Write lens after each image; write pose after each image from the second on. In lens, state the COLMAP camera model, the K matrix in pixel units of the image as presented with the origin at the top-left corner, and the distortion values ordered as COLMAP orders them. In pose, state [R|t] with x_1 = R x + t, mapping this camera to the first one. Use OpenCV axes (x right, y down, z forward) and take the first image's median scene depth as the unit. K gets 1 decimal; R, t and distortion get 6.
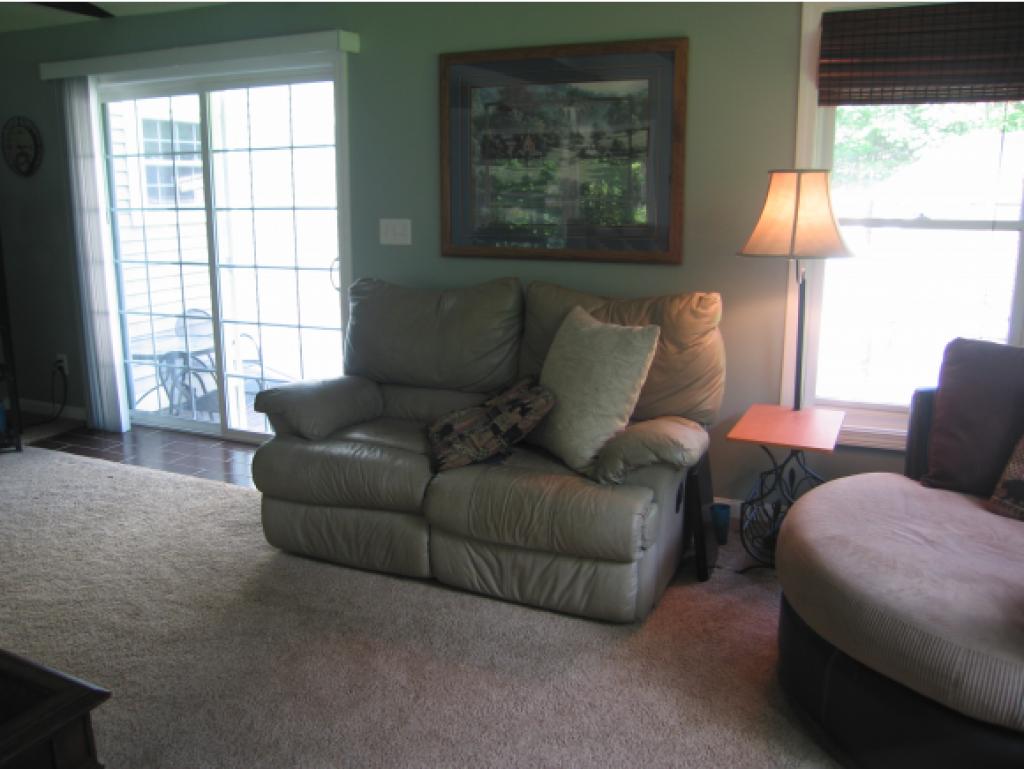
lens RADIAL K [[840.0, 0, 510.2], [0, 840.0, 381.6], [0, 0, 1]] dist [-0.127854, 0.084410]
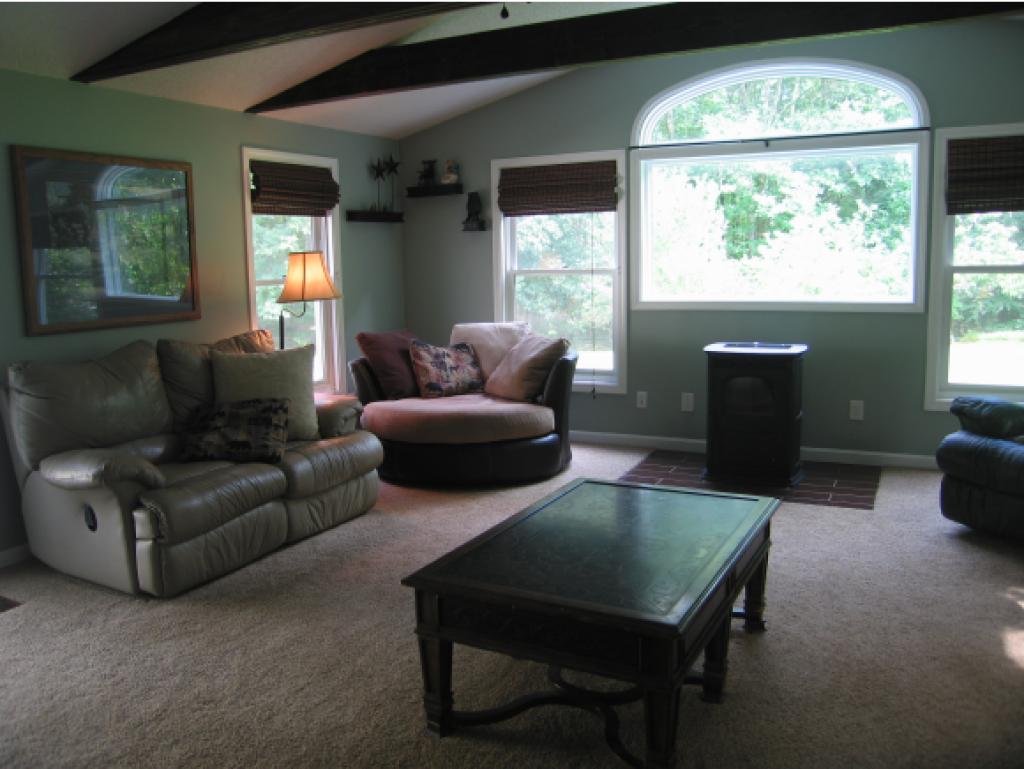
lens RADIAL K [[830.7, 0, 510.4], [0, 830.7, 380.5], [0, 0, 1]] dist [-0.057395, -0.001537]
pose [[0.077434, -0.142610, 0.986745, -1.353829], [0.263890, 0.957350, 0.117653, -0.078361], [-0.961440, 0.251282, 0.111765, 0.428875]]
